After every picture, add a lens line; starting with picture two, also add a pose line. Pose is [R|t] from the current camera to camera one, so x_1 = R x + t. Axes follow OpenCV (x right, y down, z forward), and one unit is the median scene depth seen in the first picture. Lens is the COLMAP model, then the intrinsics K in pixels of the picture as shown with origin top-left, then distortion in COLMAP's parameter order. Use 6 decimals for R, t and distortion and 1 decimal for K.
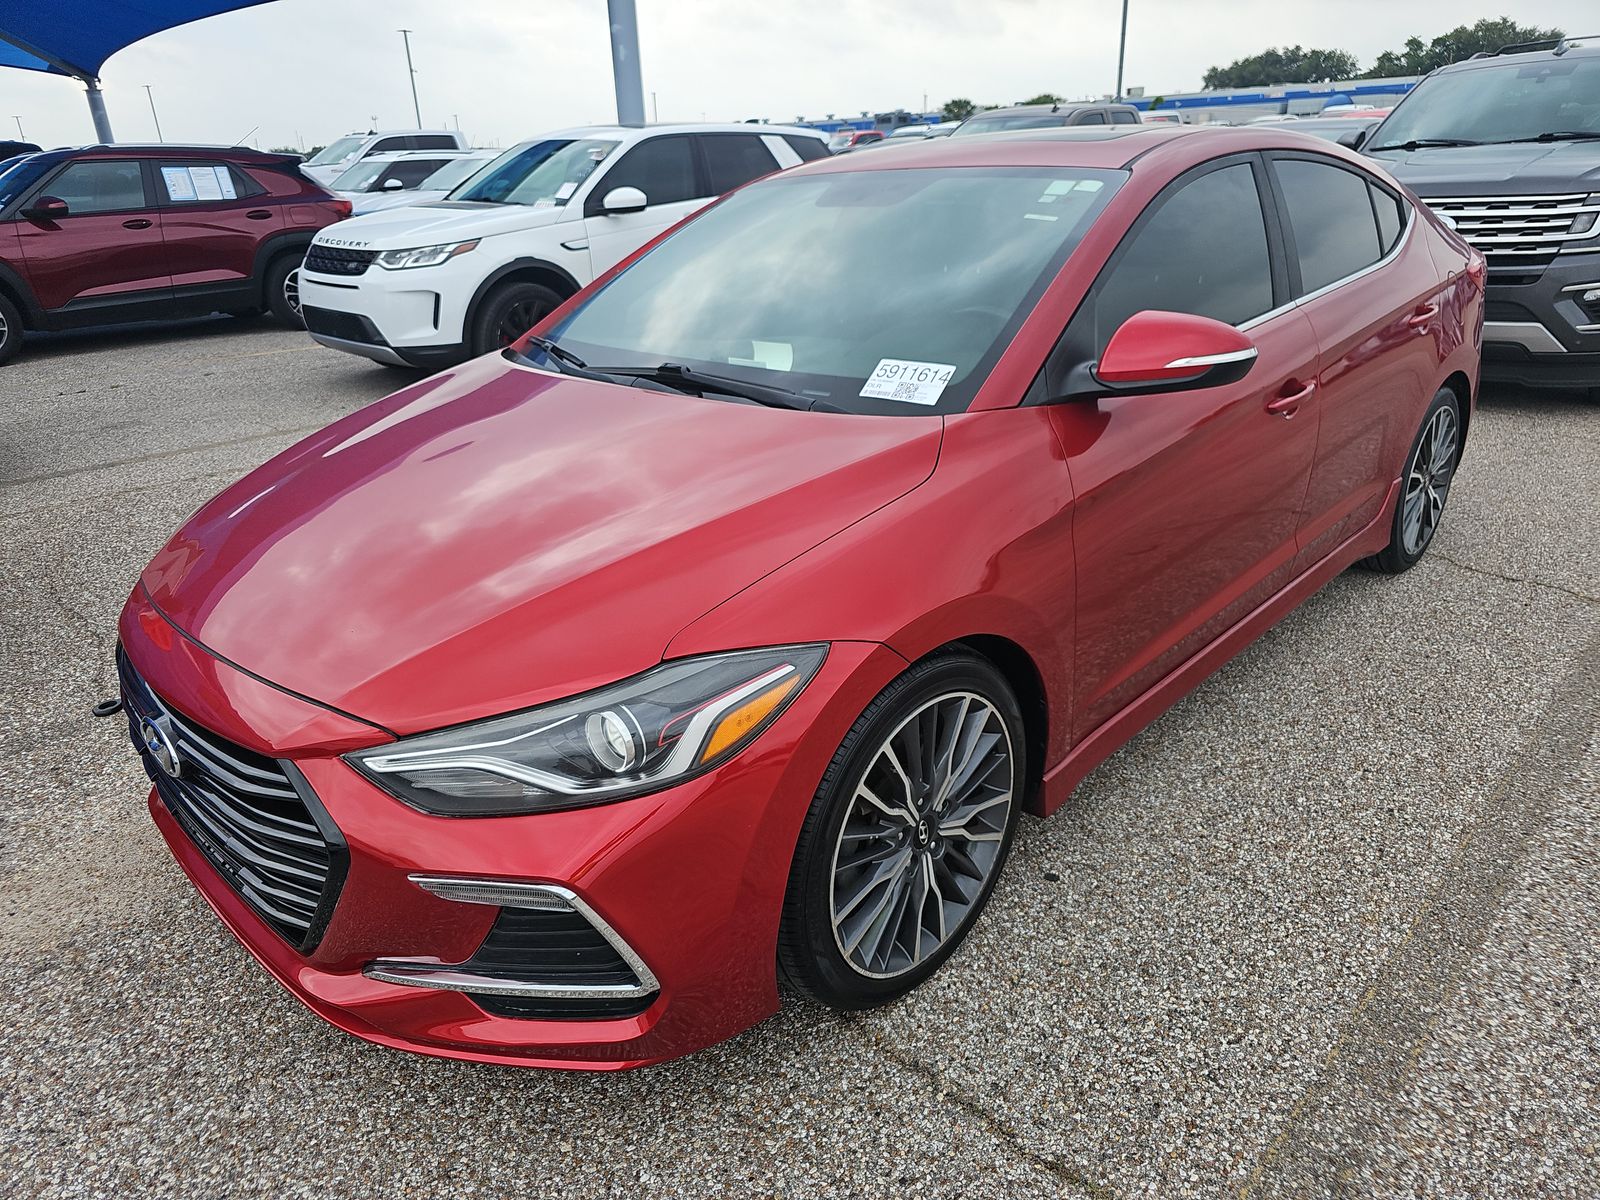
lens RADIAL K [[1066.3, 0, 800.0], [0, 1066.3, 600.0], [0, 0, 1]] dist [0.007472, 0.001565]
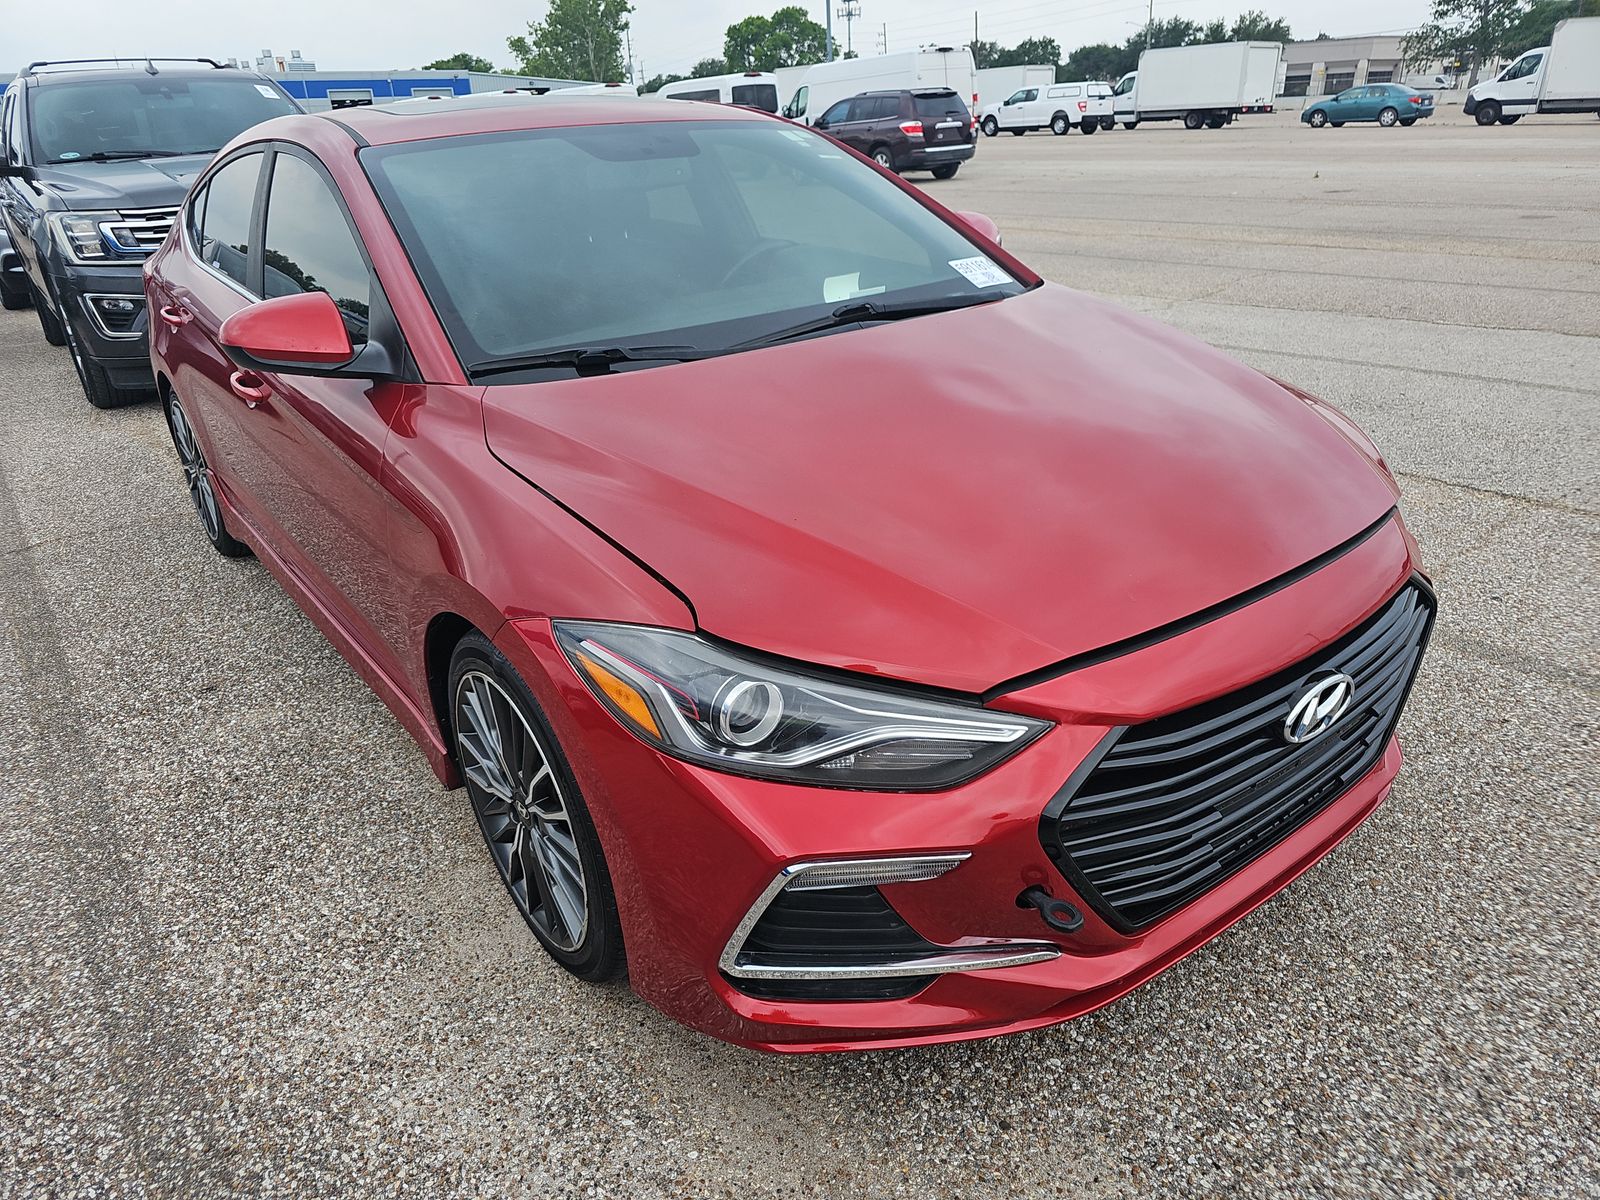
lens RADIAL K [[1045.0, 0, 805.6], [0, 1045.0, 625.5], [0, 0, 1]] dist [0.014977, 0.003675]
pose [[0.152244, -0.402433, 0.902701, -1.425869], [0.415028, 0.854950, 0.311148, -0.369361], [-0.896980, 0.327276, 0.297182, 1.104604]]
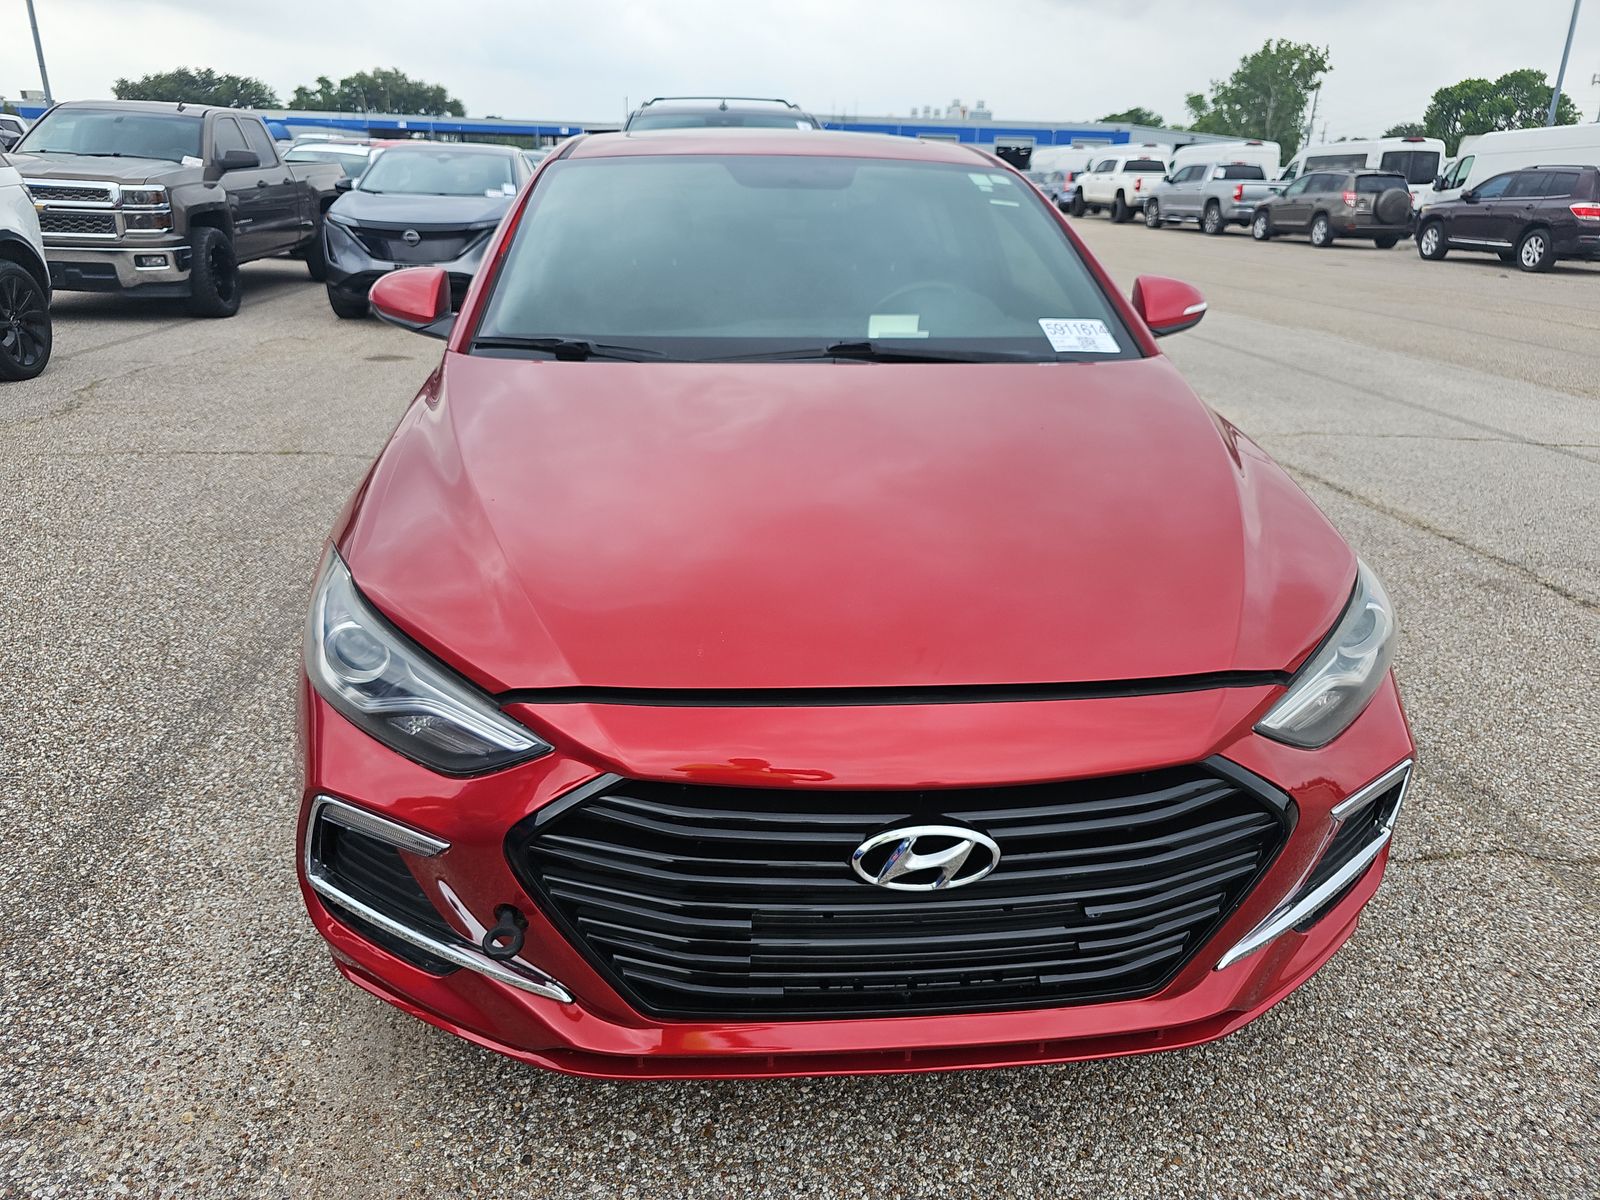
lens RADIAL K [[1066.3, 0, 800.0], [0, 1066.3, 600.0], [0, 0, 1]] dist [0.007472, 0.001565]
pose [[0.645262, -0.232001, 0.727882, -1.153069], [0.248220, 0.964748, 0.087453, -0.121703], [-0.722512, 0.124244, 0.680103, 0.544274]]
